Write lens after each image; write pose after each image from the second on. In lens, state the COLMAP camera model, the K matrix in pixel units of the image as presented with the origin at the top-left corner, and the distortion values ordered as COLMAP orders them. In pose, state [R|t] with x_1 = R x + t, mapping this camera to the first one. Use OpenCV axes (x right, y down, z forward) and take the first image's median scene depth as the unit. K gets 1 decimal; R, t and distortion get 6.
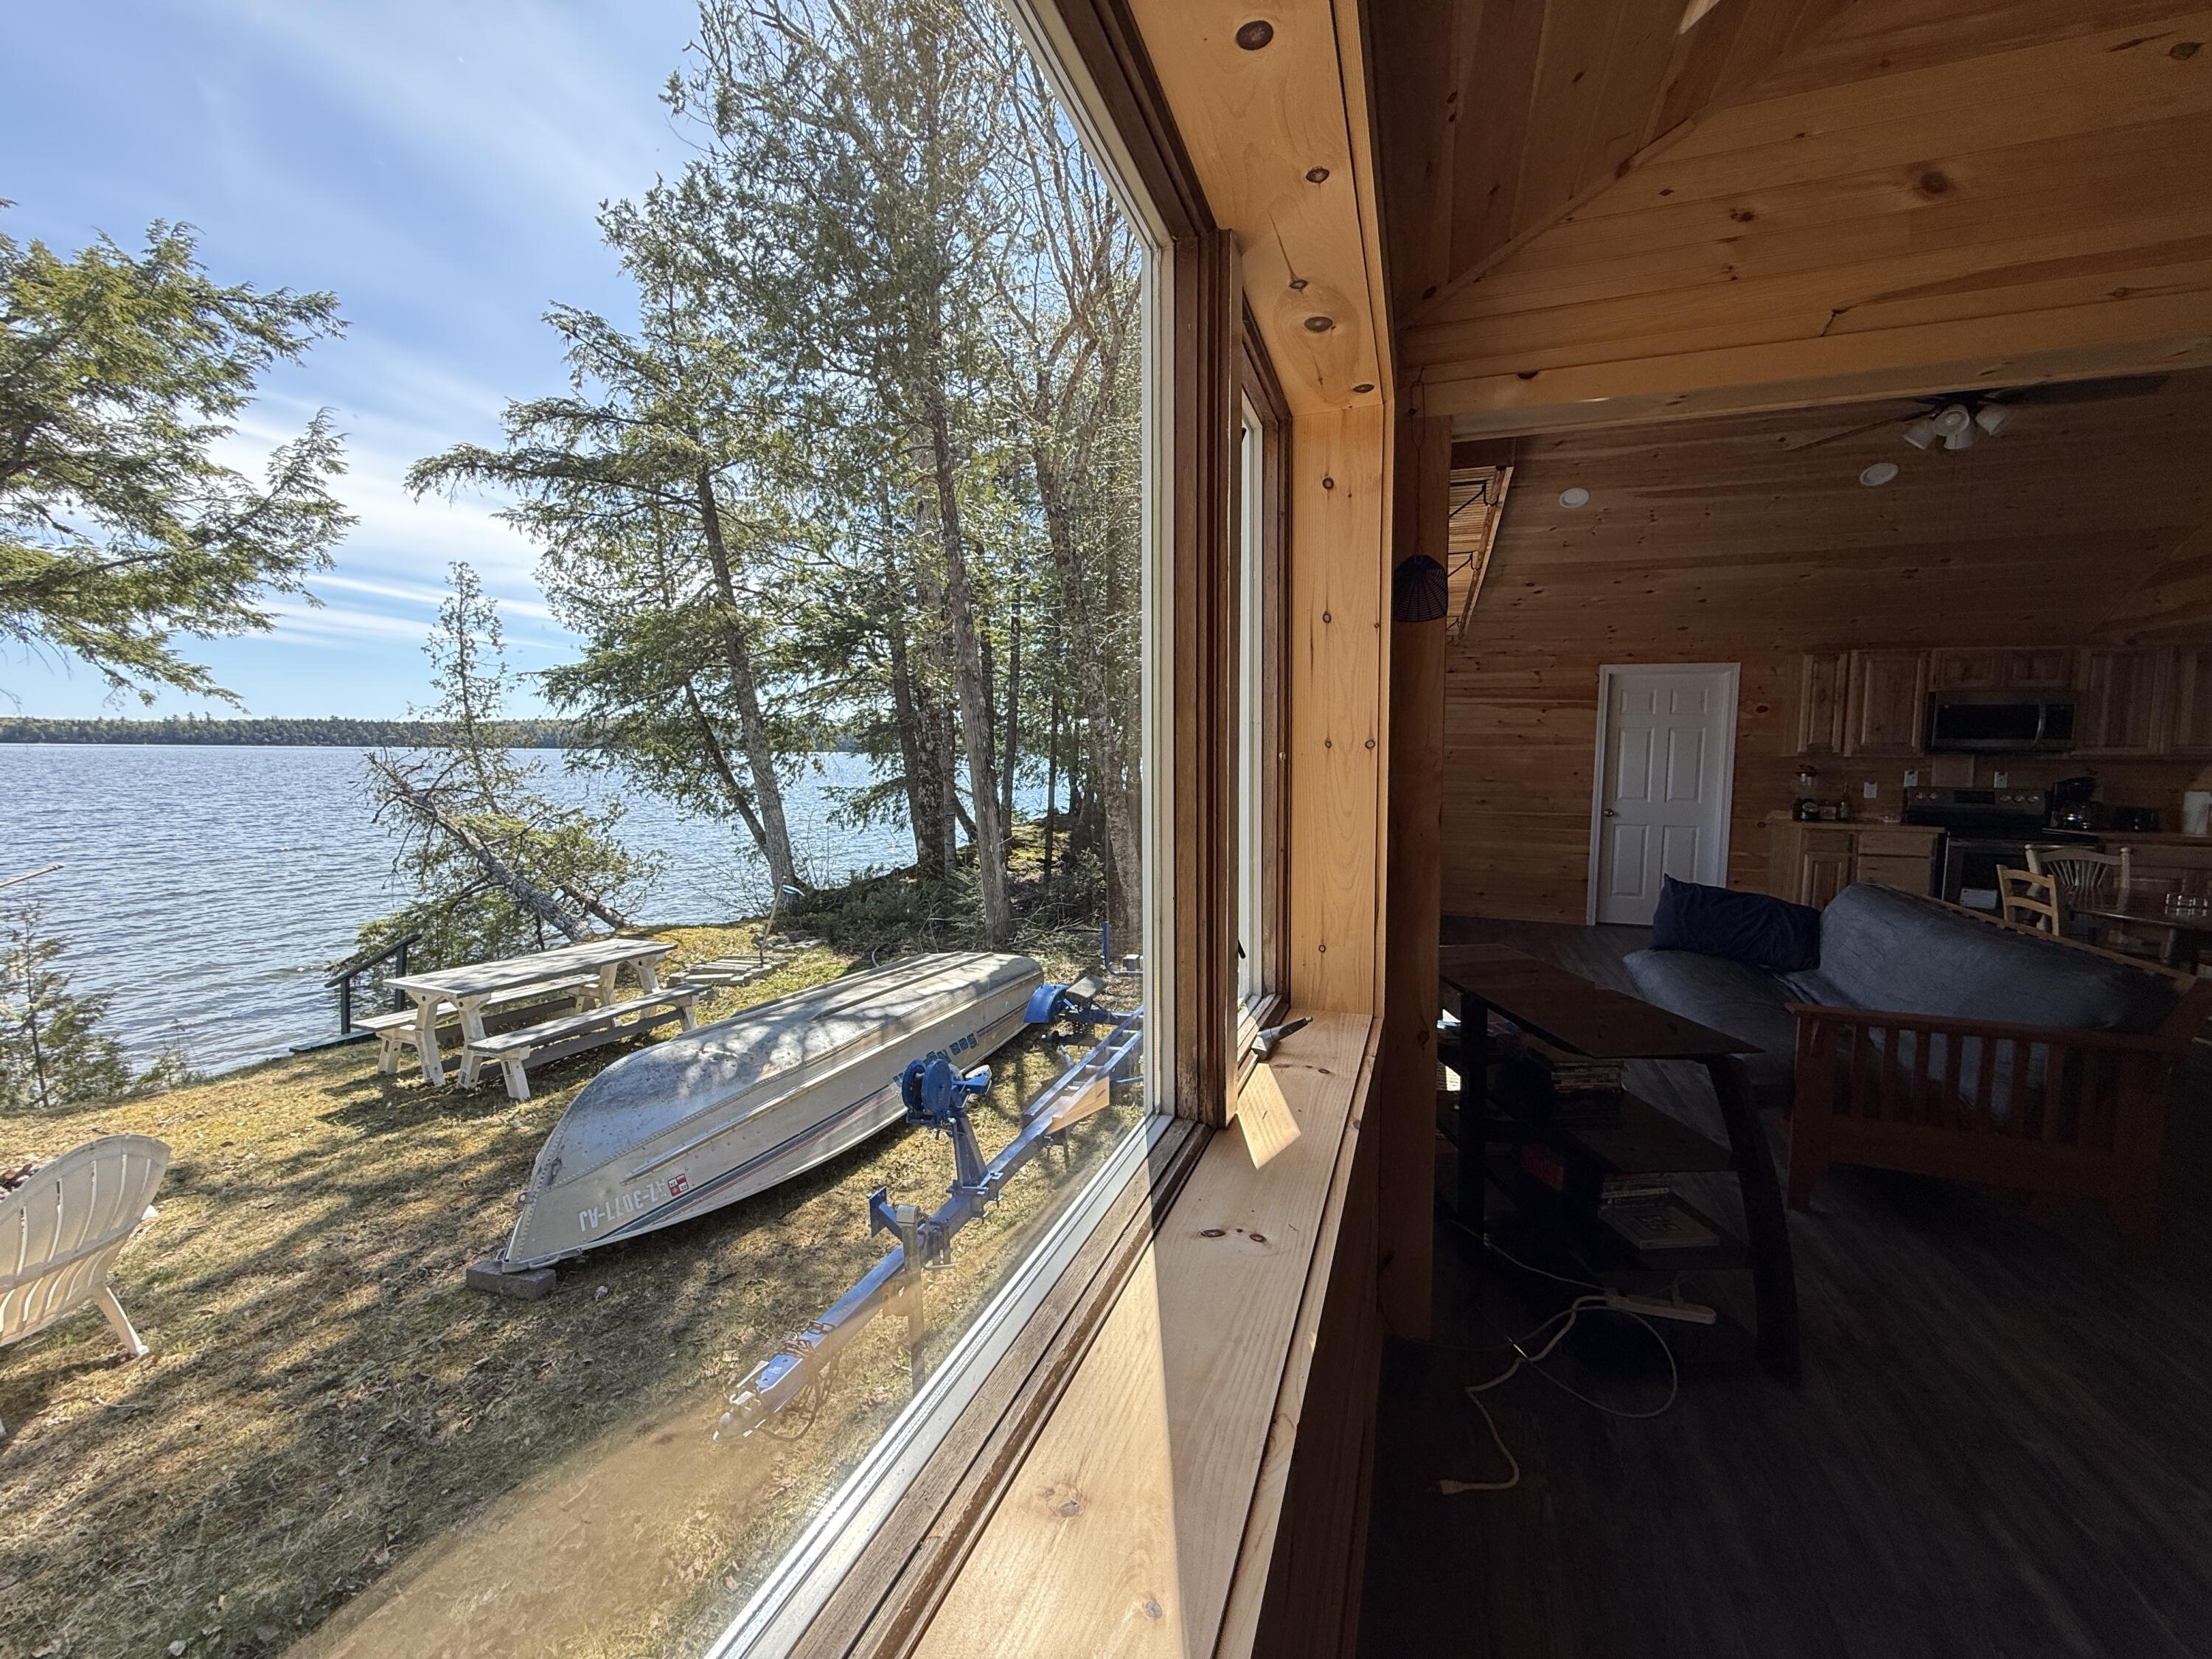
lens RADIAL K [[879.5, 0, 1099.8], [0, 879.5, 828.0], [0, 0, 1]] dist [-0.000051, -0.000055]
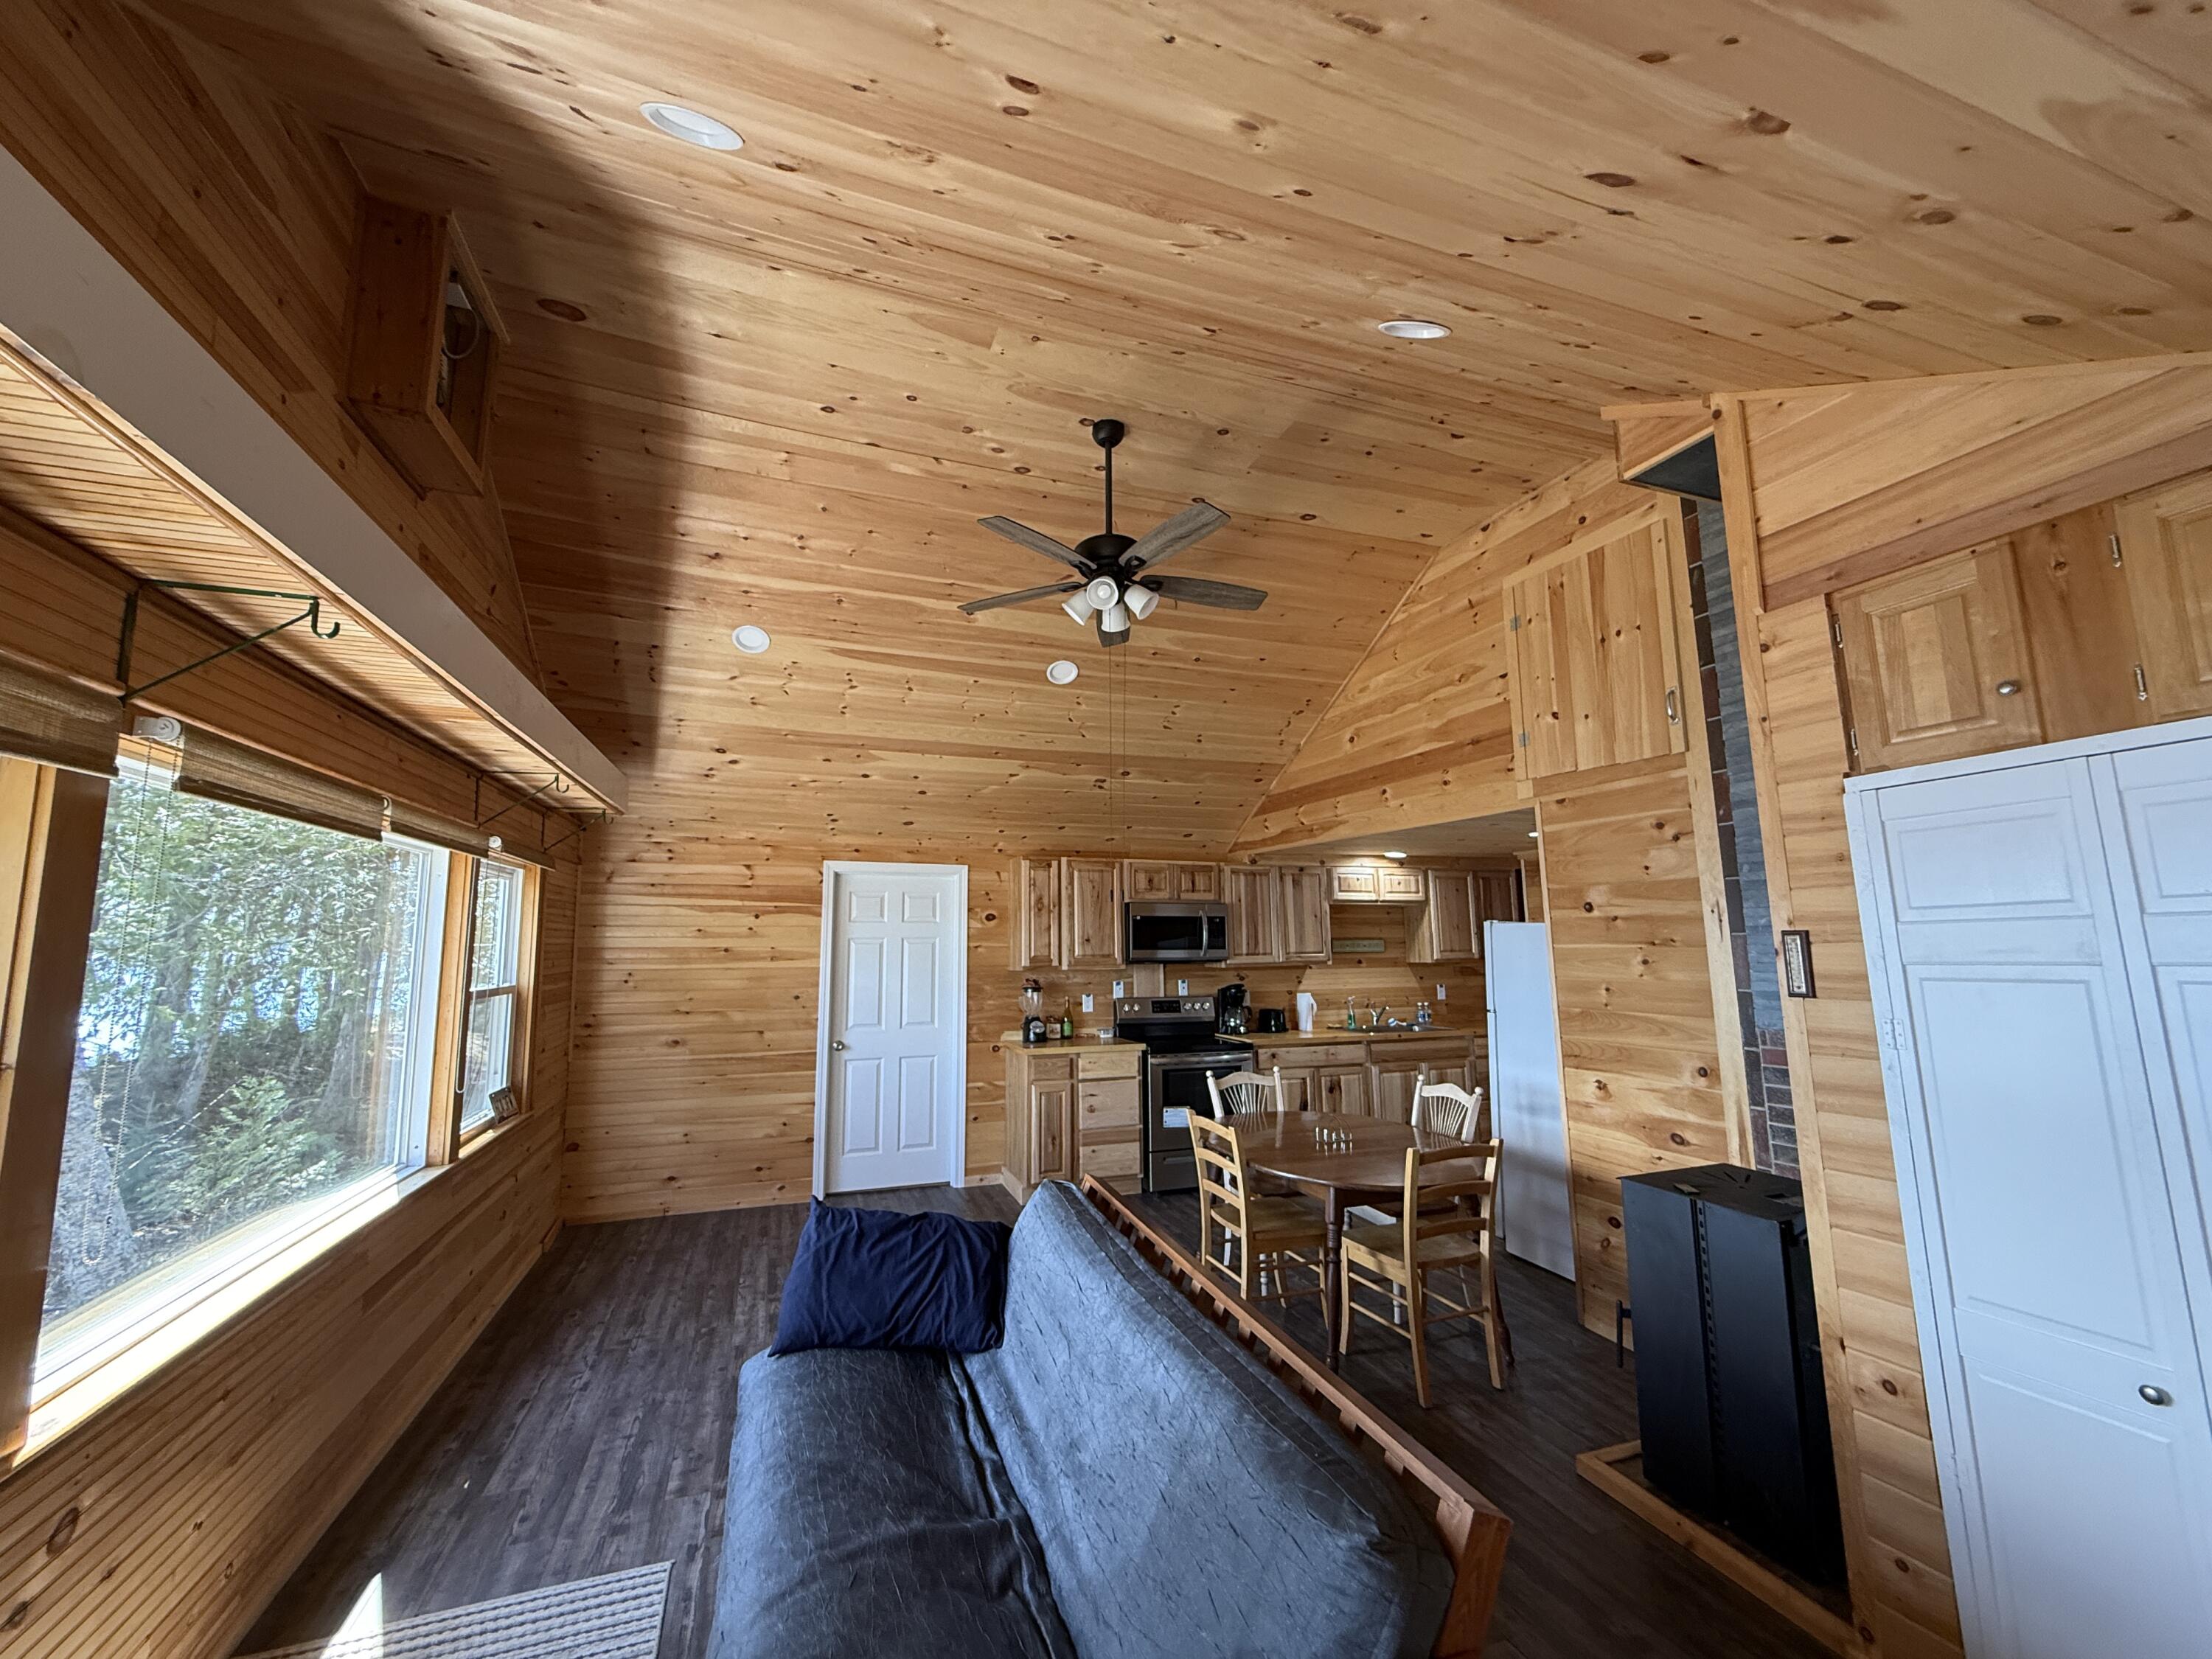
lens RADIAL K [[879.5, 0, 1099.8], [0, 879.5, 828.0], [0, 0, 1]] dist [-0.000051, -0.000055]
pose [[0.763928, 0.070429, 0.641446, 0.271136], [0.067450, 0.979866, -0.187917, -0.051023], [-0.641766, 0.186821, 0.743797, 0.256171]]
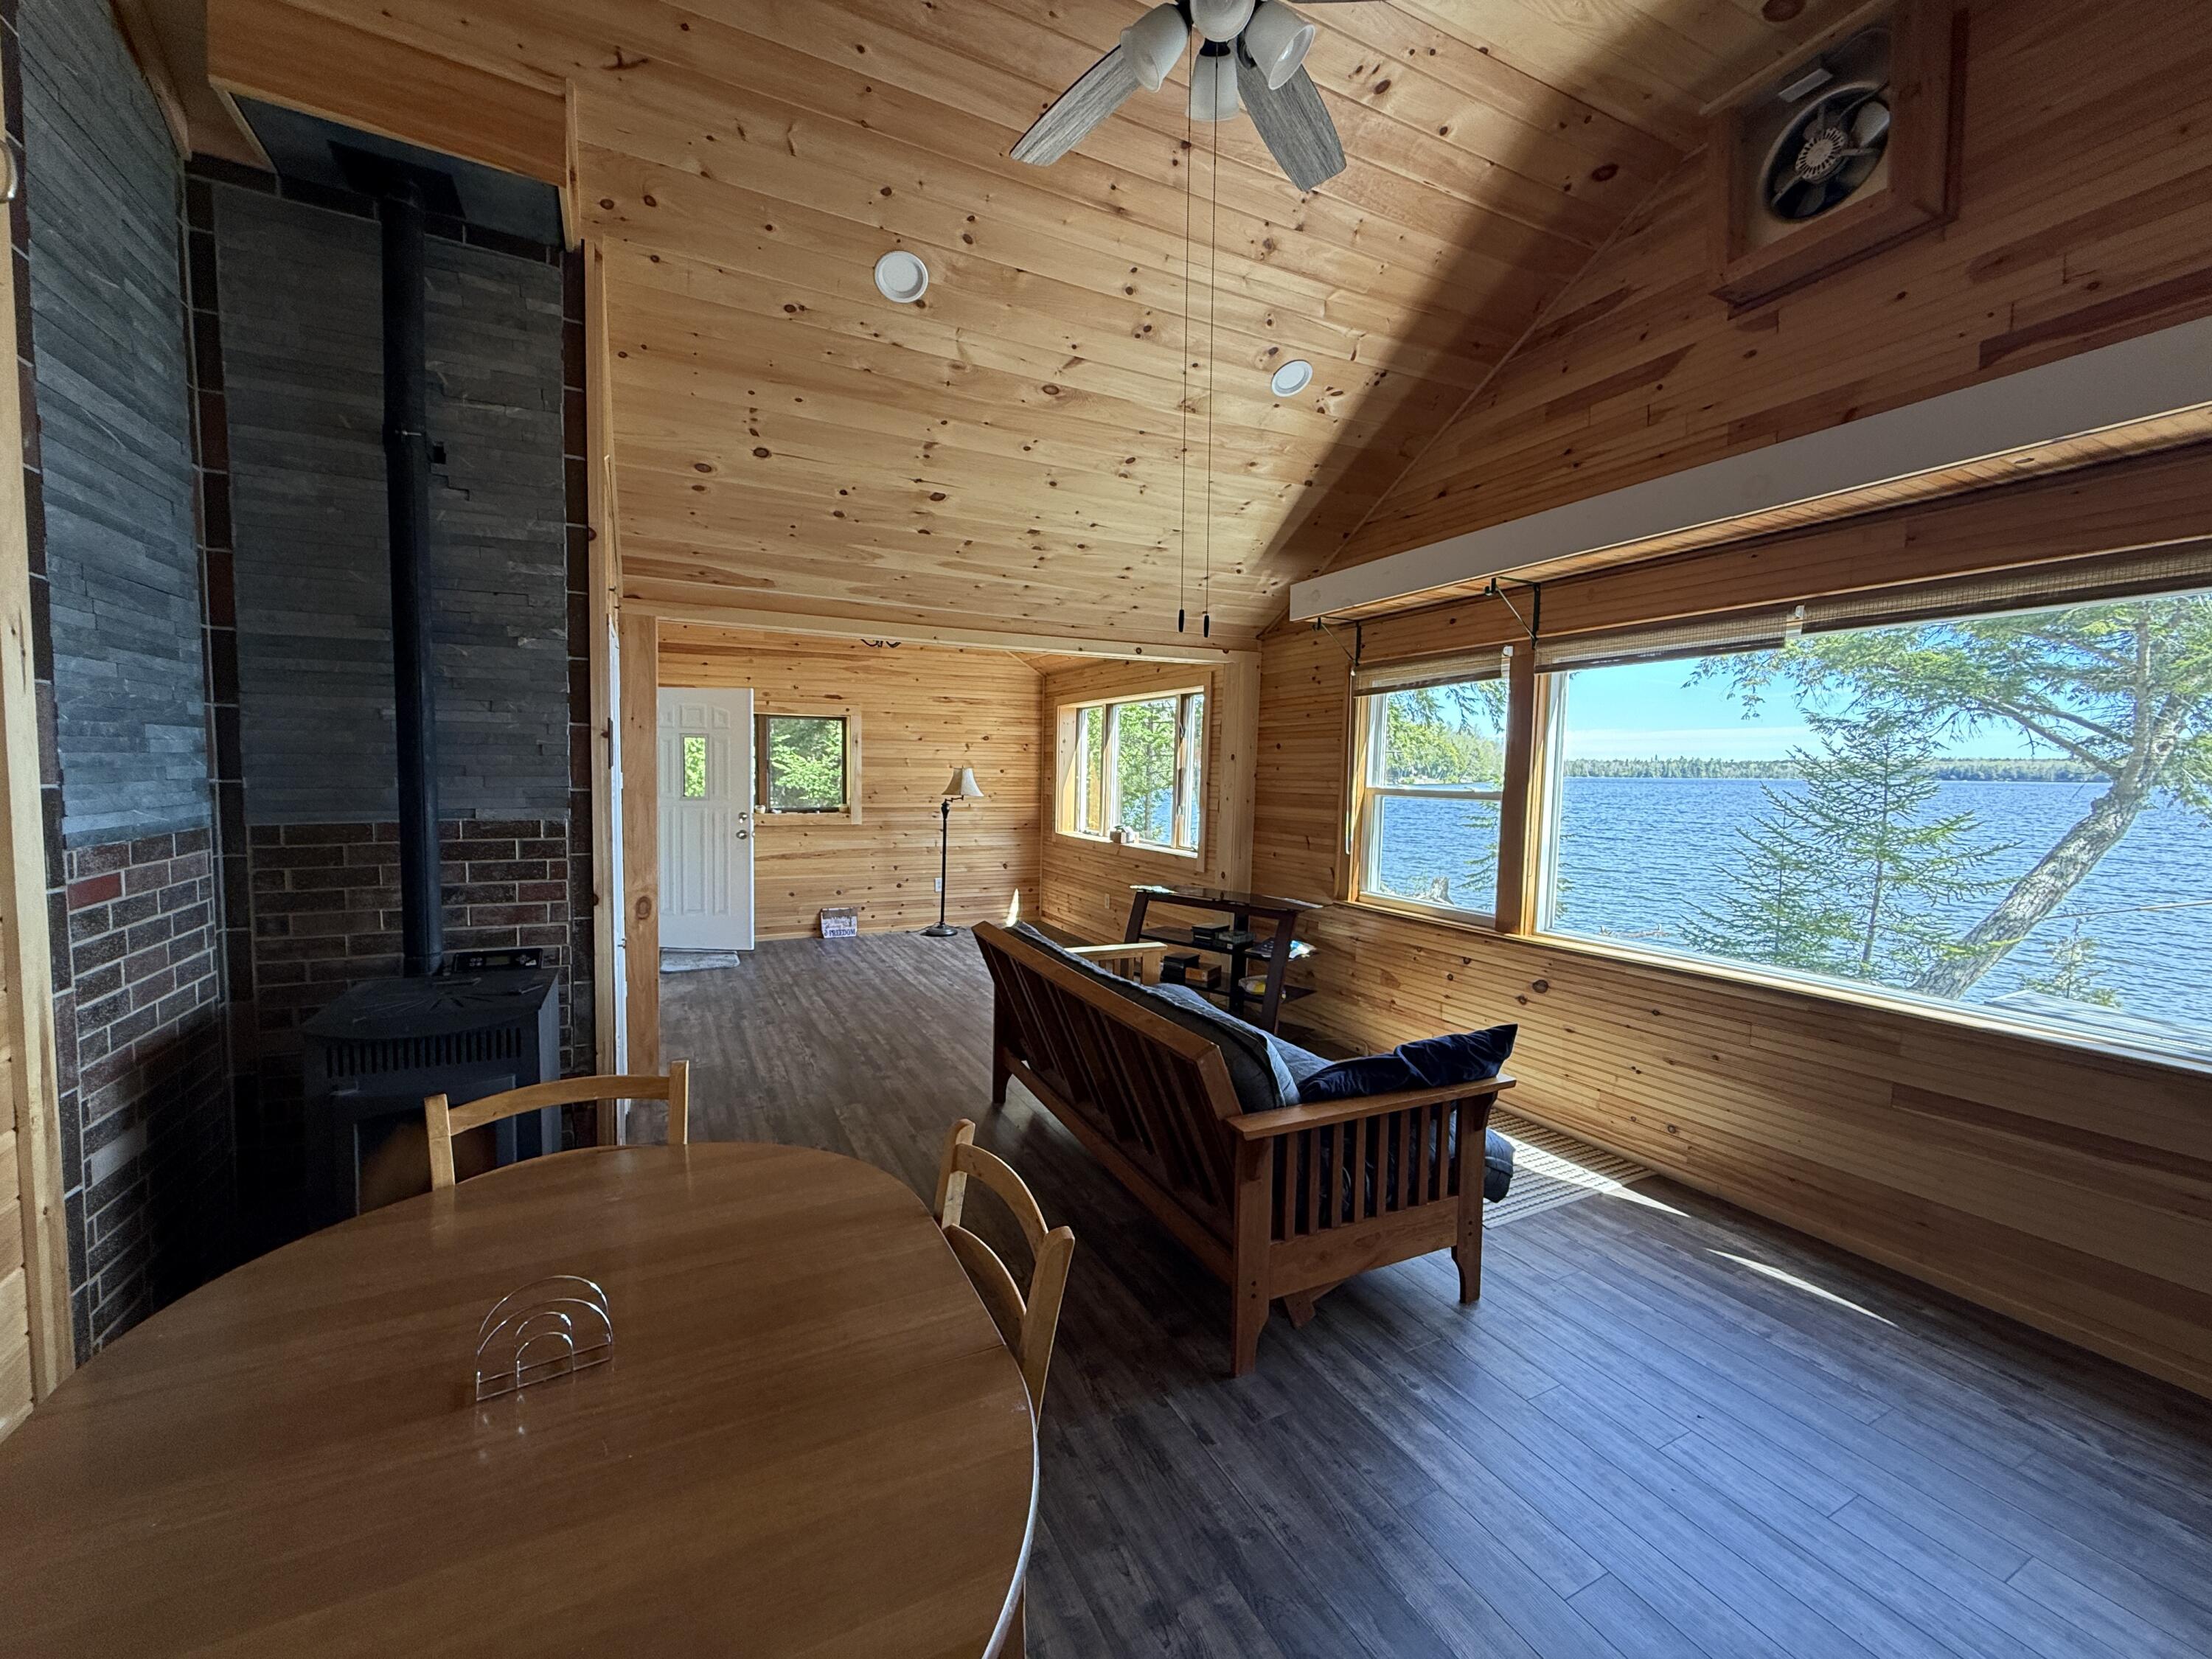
lens RADIAL K [[879.5, 0, 1099.8], [0, 879.5, 828.0], [0, 0, 1]] dist [-0.000051, -0.000055]
pose [[-0.680791, 0.026450, -0.732000, 0.848947], [-0.080775, 0.990542, 0.110916, -0.072713], [0.728010, 0.134638, -0.672216, 0.822587]]
